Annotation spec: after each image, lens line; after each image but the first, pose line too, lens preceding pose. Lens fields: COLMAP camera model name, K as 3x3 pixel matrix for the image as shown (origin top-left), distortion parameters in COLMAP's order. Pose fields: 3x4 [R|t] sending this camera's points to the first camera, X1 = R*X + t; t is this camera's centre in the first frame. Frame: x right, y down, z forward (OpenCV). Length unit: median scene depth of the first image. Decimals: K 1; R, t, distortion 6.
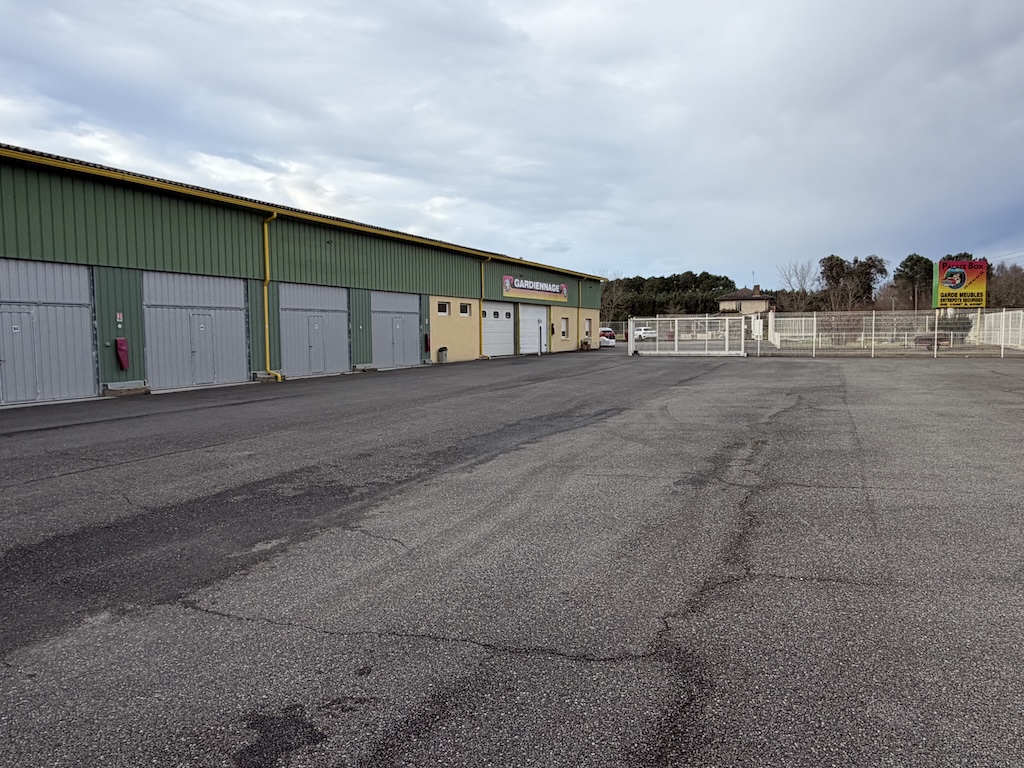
lens RADIAL K [[722.0, 0, 514.7], [0, 722.0, 384.0], [0, 0, 1]] dist [-0.005454, 0.003359]
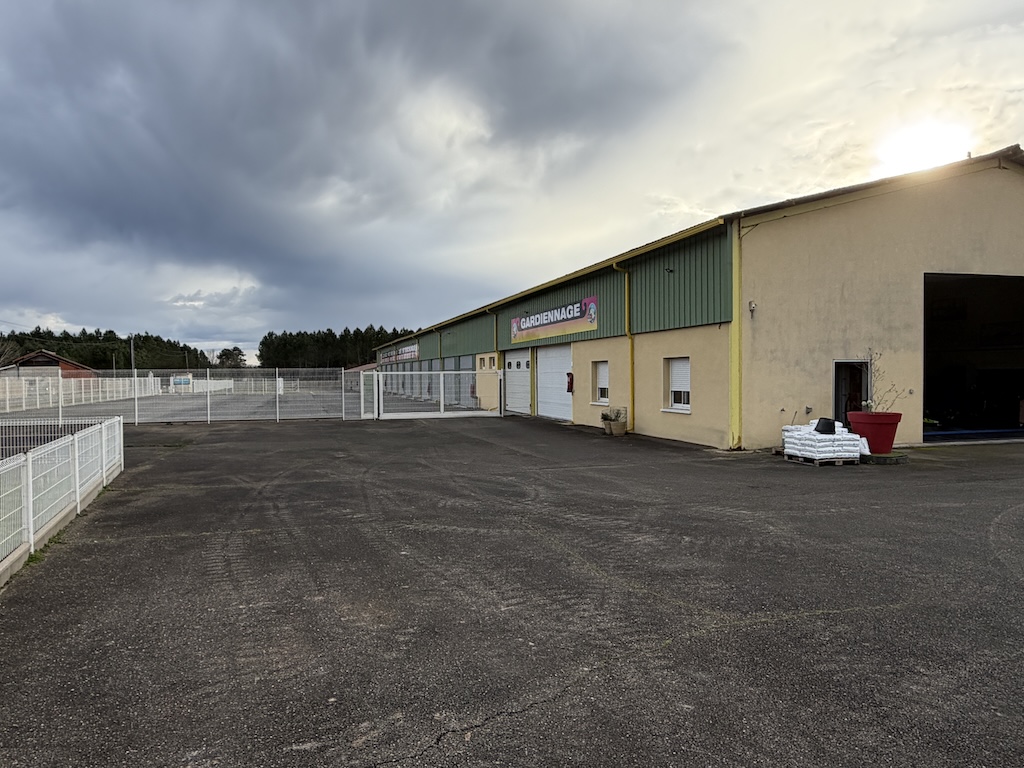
lens RADIAL K [[722.0, 0, 540.4], [0, 722.0, 383.2], [0, 0, 1]] dist [-0.005454, 0.003359]
pose [[-0.753798, 0.025783, -0.656600, 0.472453], [-0.032656, 0.996525, 0.076621, -0.126534], [0.656294, 0.079198, -0.750337, 1.495140]]
